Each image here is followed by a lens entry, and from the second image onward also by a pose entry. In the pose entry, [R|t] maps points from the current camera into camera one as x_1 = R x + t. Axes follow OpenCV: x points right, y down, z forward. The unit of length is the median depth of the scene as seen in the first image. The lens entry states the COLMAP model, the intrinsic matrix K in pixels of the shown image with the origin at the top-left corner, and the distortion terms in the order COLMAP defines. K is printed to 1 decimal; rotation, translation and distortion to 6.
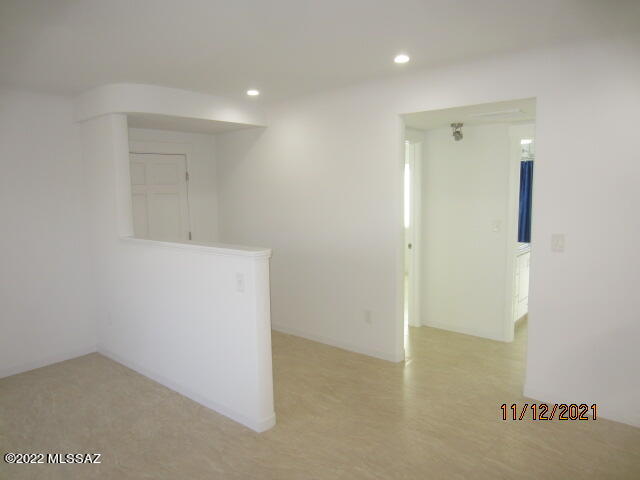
lens RADIAL K [[451.2, 0, 320.0], [0, 451.2, 240.0], [0, 0, 1]] dist [-0.028124, 0.001311]
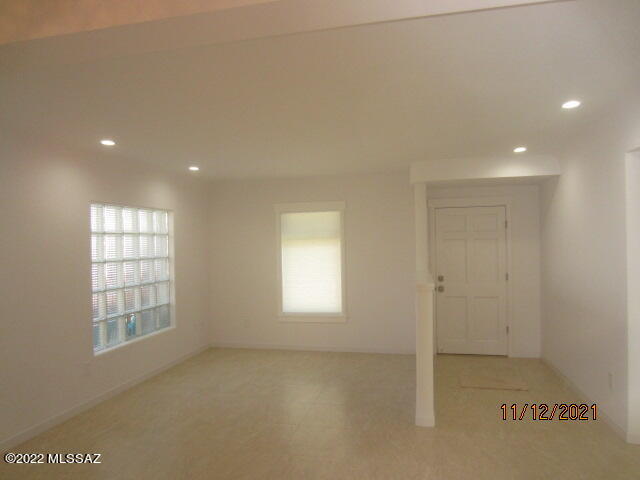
lens RADIAL K [[451.2, 0, 320.0], [0, 451.2, 240.0], [0, 0, 1]] dist [-0.028124, 0.001311]
pose [[0.487186, 0.010218, -0.873238, 0.502165], [-0.094507, 0.994676, -0.041087, -0.012614], [0.868170, 0.102544, 0.485558, 0.051274]]
